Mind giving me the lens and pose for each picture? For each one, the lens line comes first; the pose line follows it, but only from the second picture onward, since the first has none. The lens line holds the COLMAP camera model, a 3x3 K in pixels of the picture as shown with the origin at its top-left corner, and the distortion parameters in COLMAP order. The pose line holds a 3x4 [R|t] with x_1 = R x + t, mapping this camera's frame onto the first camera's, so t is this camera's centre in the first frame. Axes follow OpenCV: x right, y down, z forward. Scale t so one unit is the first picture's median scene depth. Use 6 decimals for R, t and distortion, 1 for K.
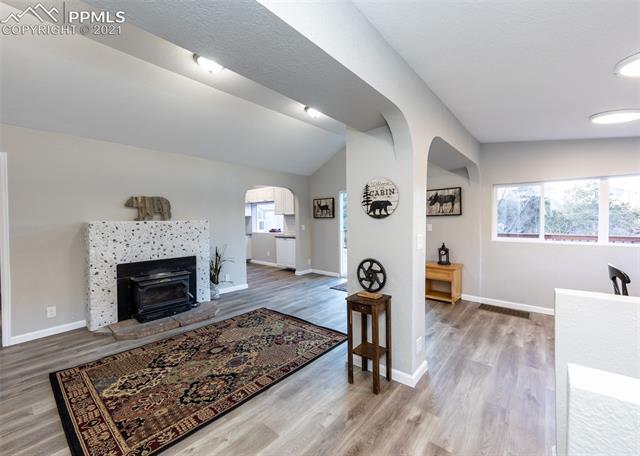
lens RADIAL K [[278.8, 0, 320.0], [0, 278.8, 228.0], [0, 0, 1]] dist [0.012758, 0.000025]
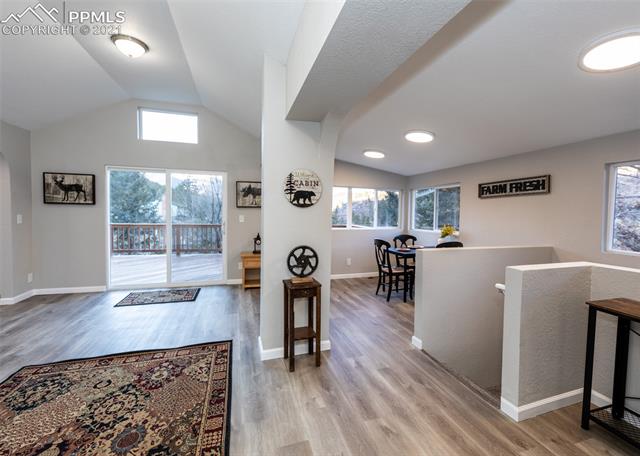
lens RADIAL K [[293.5, 0, 343.0], [0, 293.5, 225.1], [0, 0, 1]] dist [0.001782, 0.000206]
pose [[0.477704, -0.016105, 0.878373, -0.677000], [0.008178, 0.999870, 0.013884, 0.018457], [-0.878483, 0.000551, 0.477774, 0.323946]]
